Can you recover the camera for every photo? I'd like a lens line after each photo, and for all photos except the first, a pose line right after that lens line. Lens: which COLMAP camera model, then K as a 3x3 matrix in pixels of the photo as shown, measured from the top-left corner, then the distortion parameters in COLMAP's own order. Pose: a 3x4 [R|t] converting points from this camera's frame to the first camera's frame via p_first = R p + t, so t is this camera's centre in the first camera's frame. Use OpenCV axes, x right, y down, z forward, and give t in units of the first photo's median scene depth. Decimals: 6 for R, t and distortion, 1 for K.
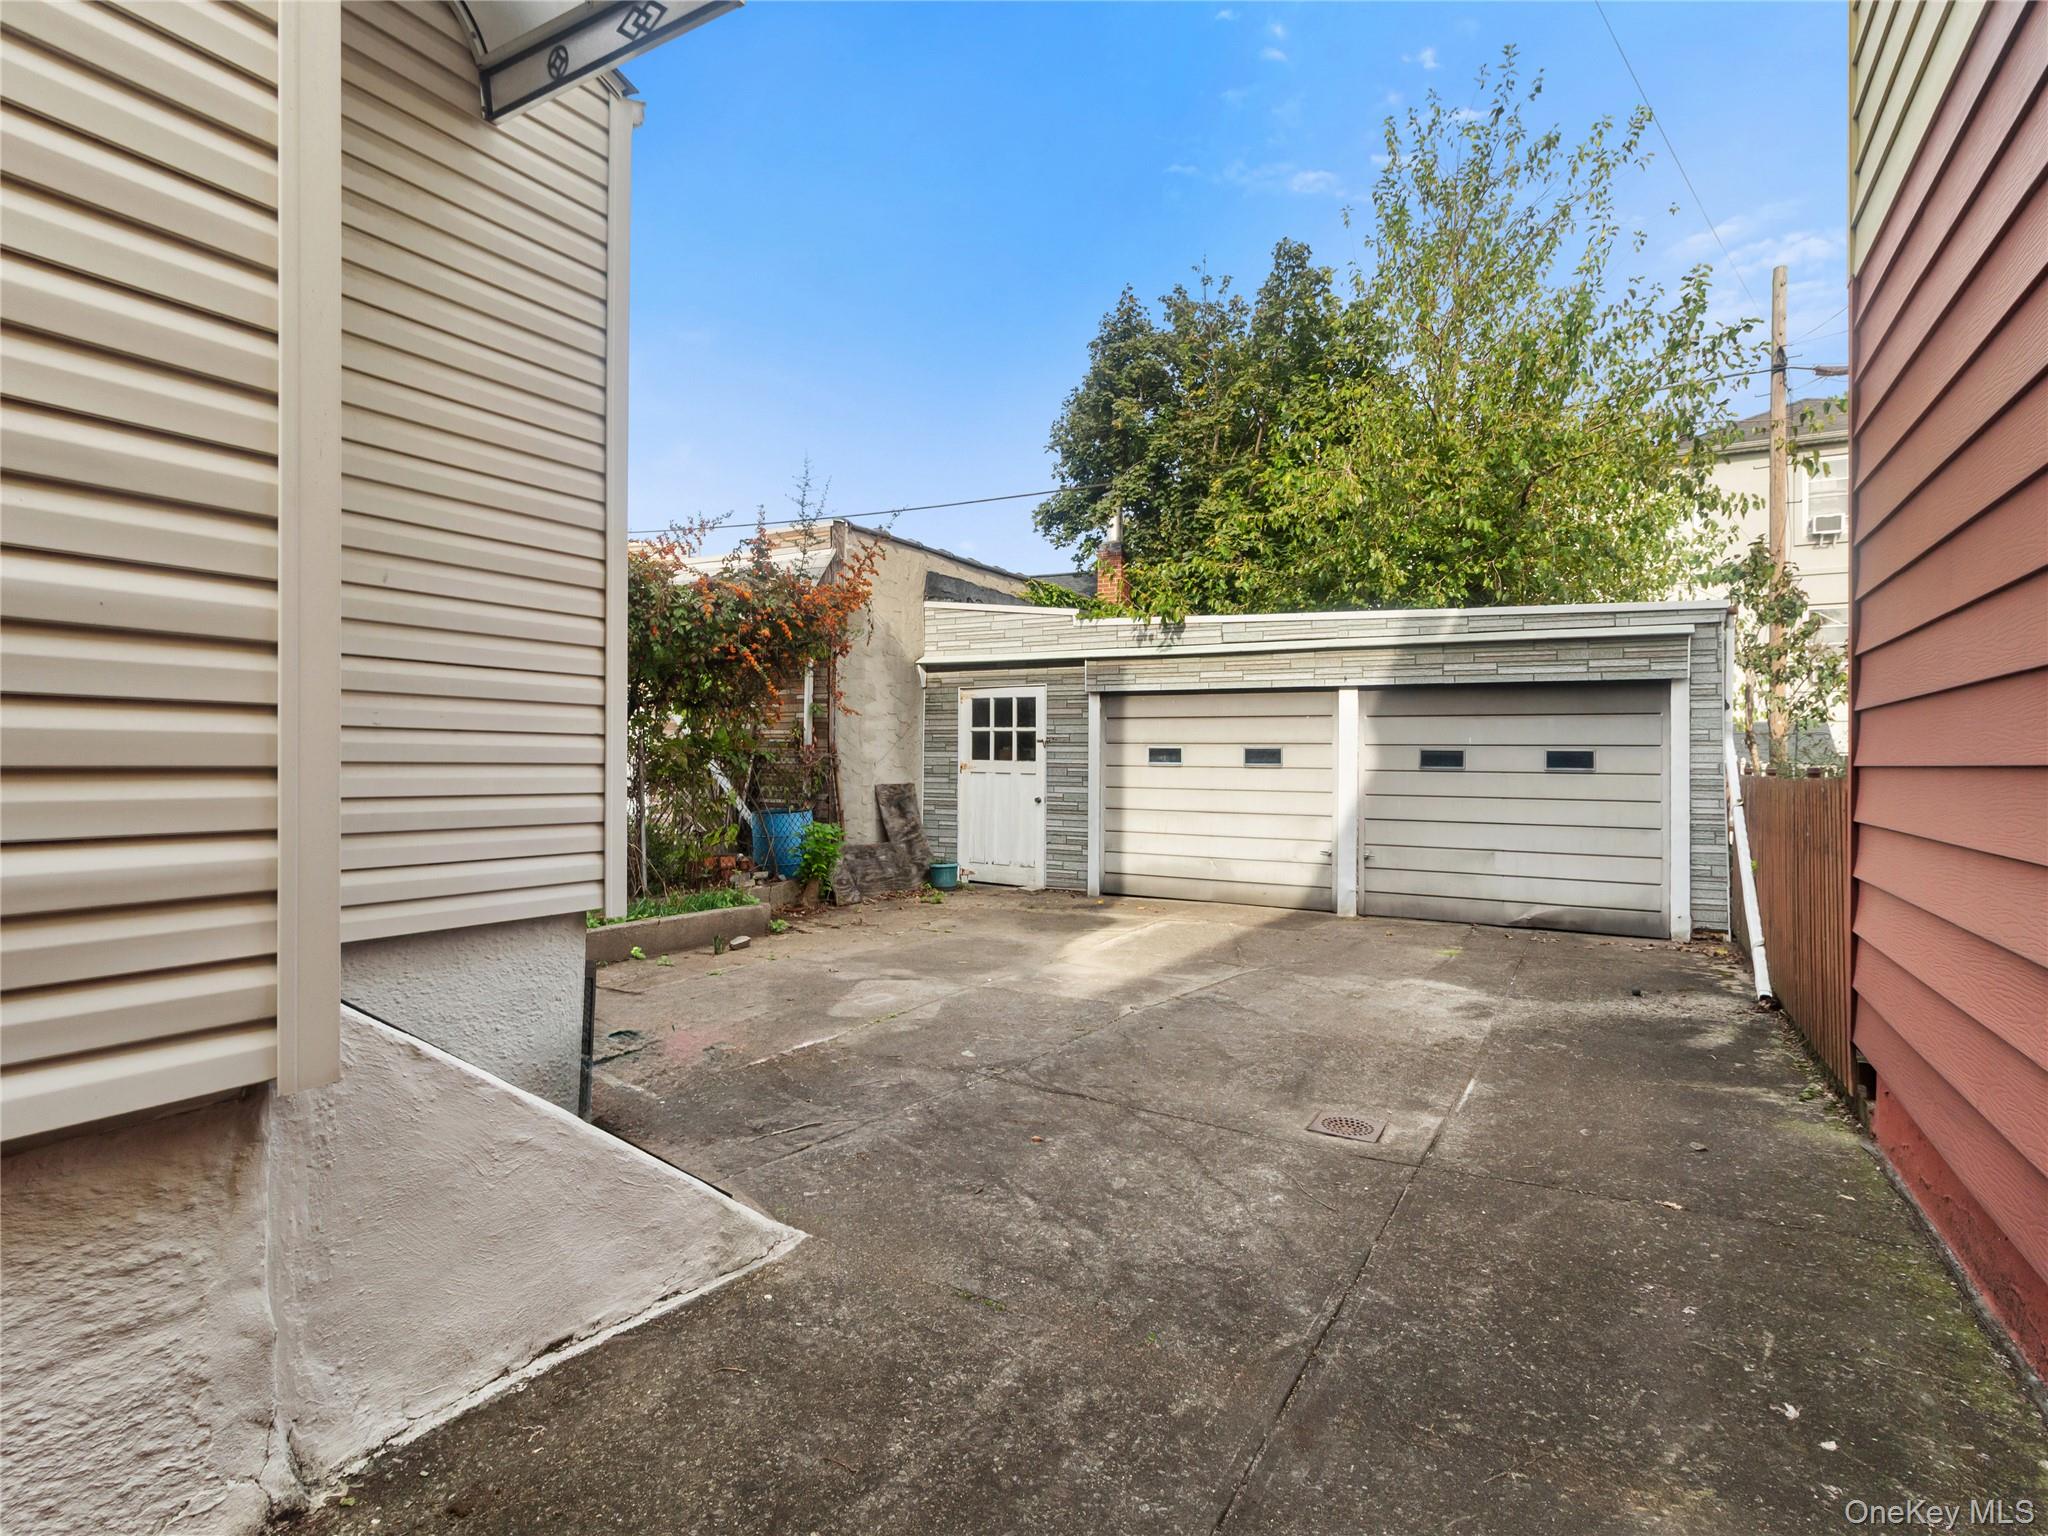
lens RADIAL K [[1069.8, 0, 1015.4], [0, 1069.8, 759.3], [0, 0, 1]] dist [0.000545, 0.000428]
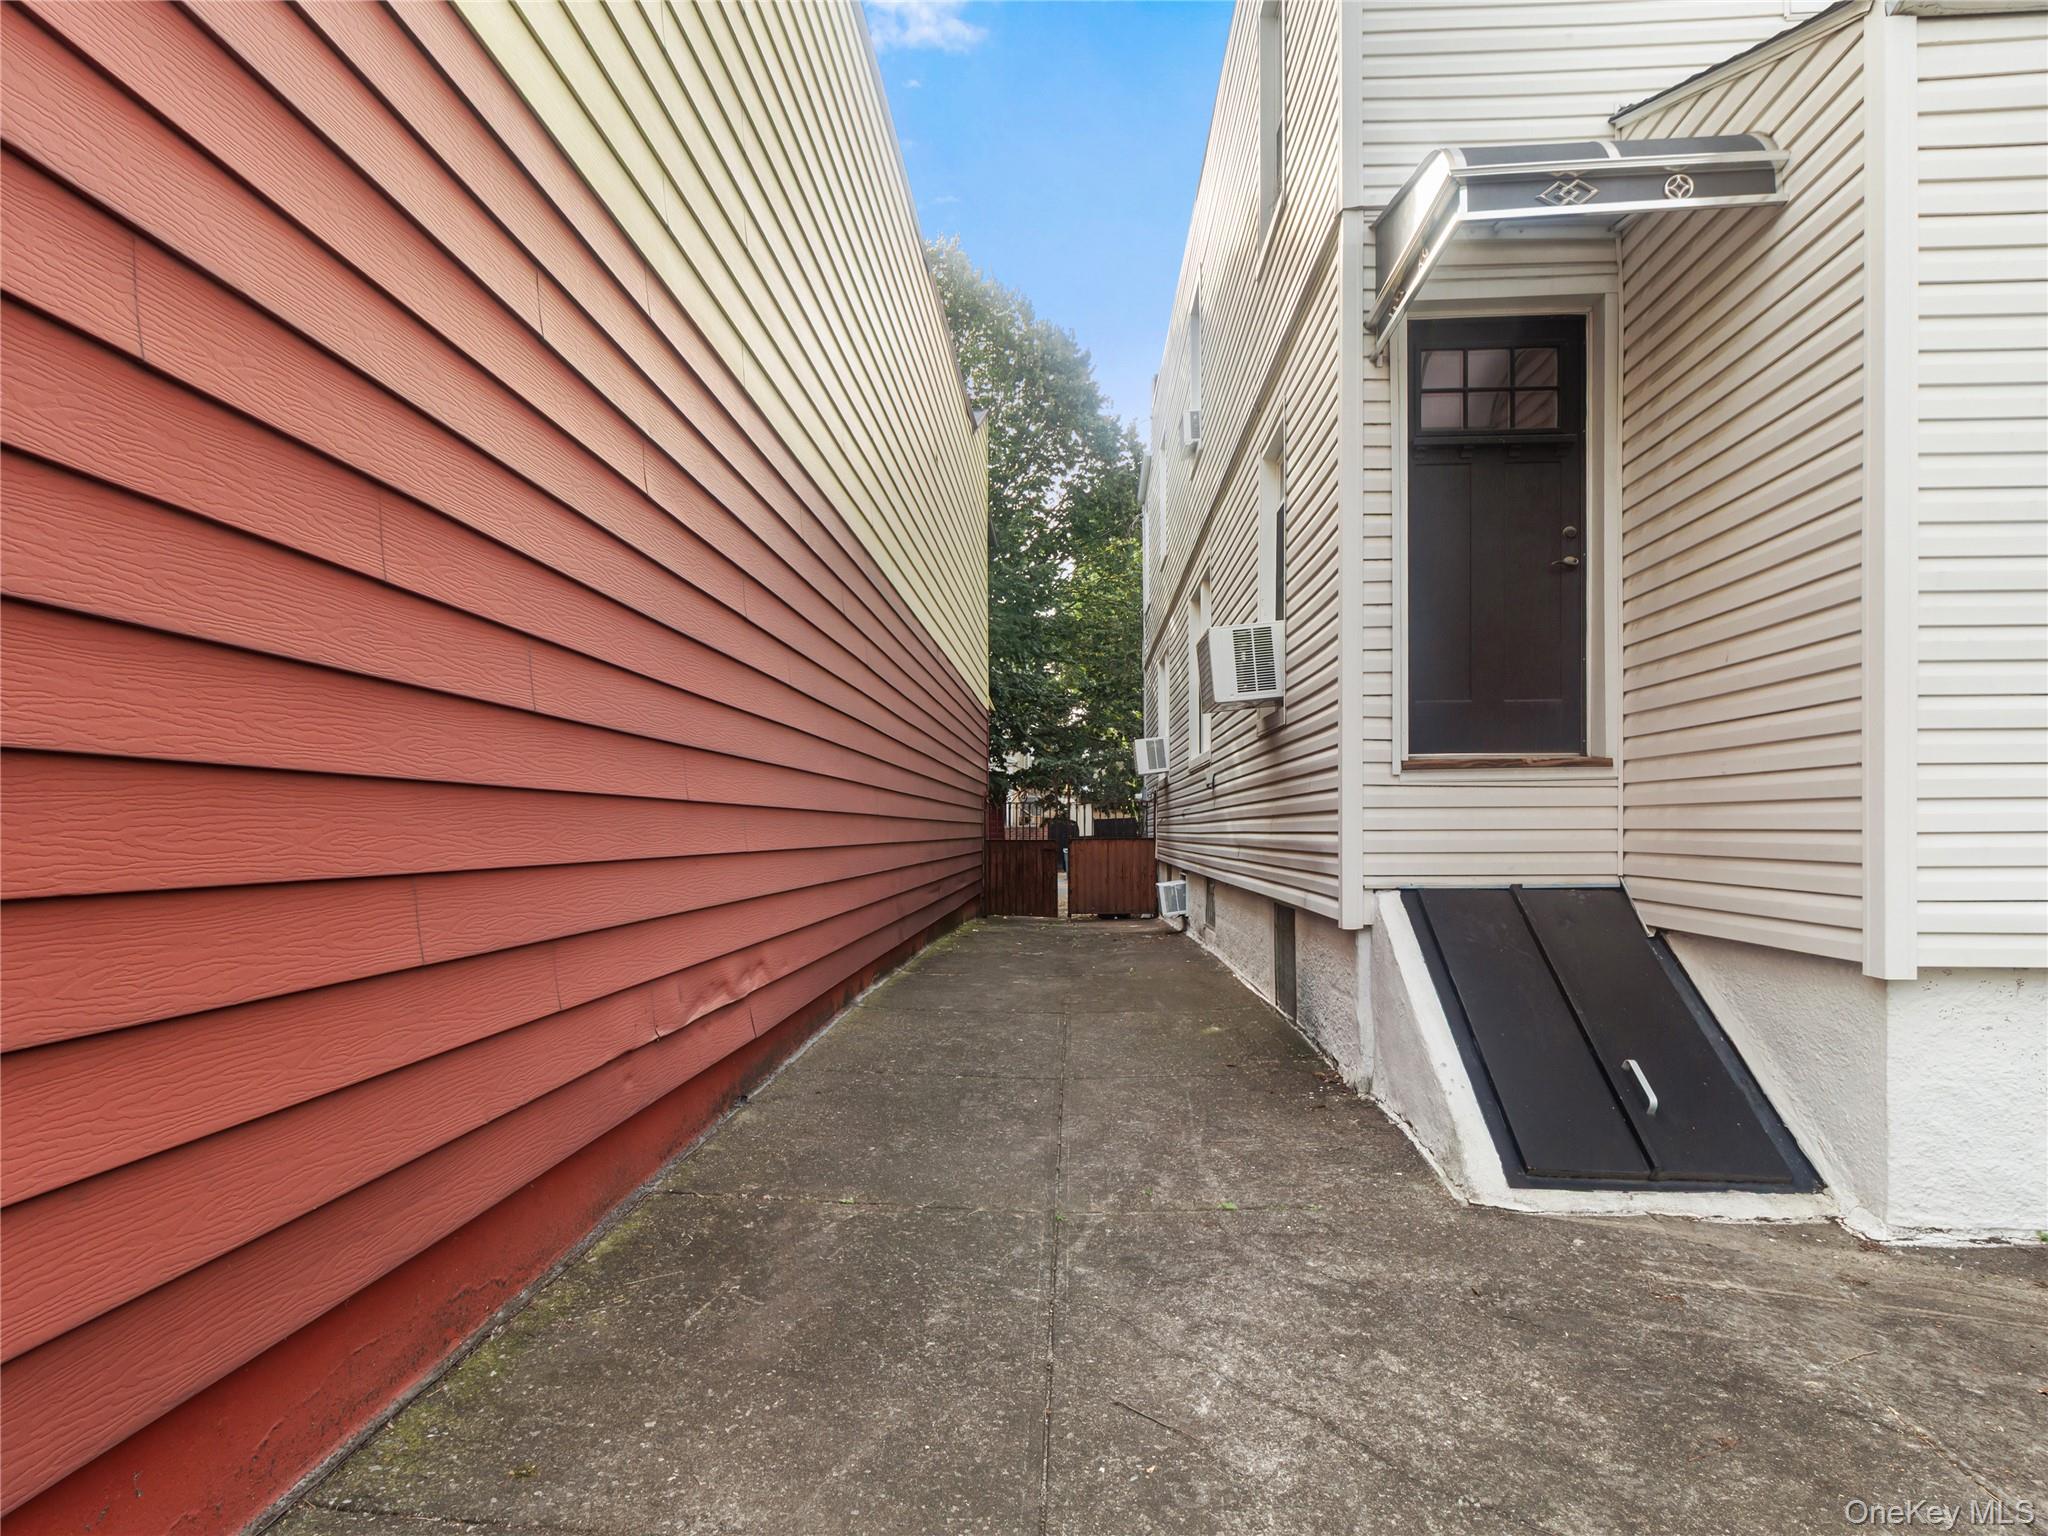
lens RADIAL K [[1086.5, 0, 1020.4], [0, 1086.5, 834.9], [0, 0, 1]] dist [-0.001257, 0.000523]
pose [[-0.891900, -0.002245, -0.452227, 0.627205], [-0.001865, 0.999997, -0.001285, 0.037029], [0.452229, -0.000303, -0.891902, 1.475485]]
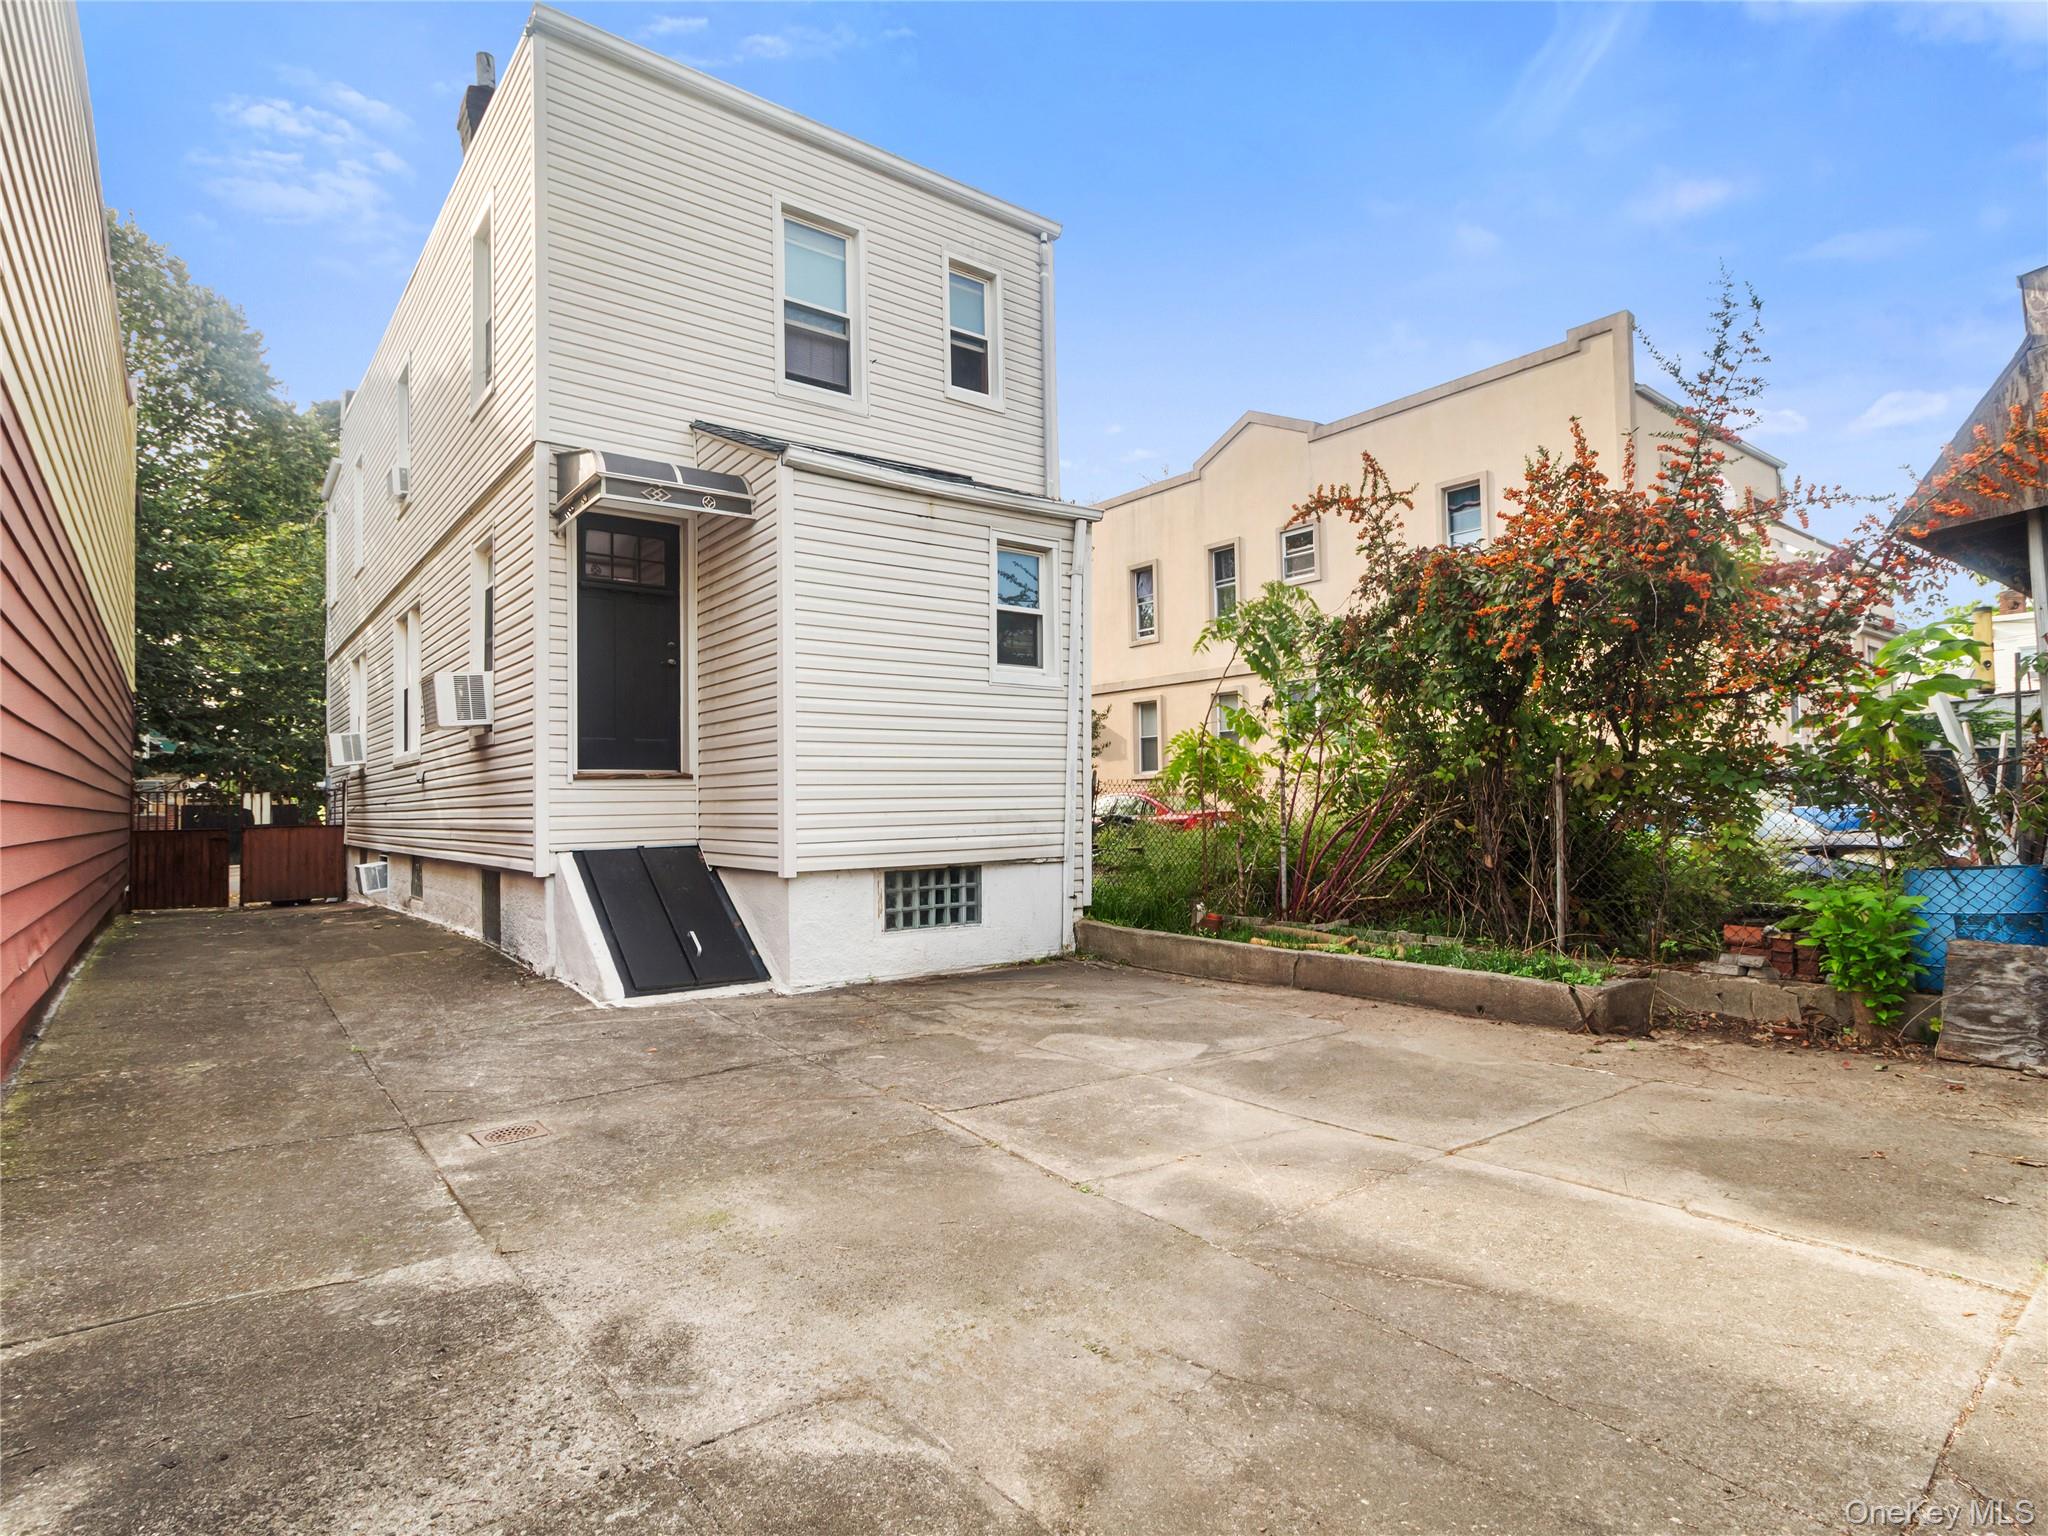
lens RADIAL K [[1056.8, 0, 1024.0], [0, 1056.8, 768.0], [0, 0, 1]] dist [0.000626, 0.000493]
pose [[-0.366759, -0.032764, -0.929739, 1.272914], [0.016150, 0.999005, -0.041576, 0.035534], [0.930176, -0.030264, -0.365865, 2.139812]]
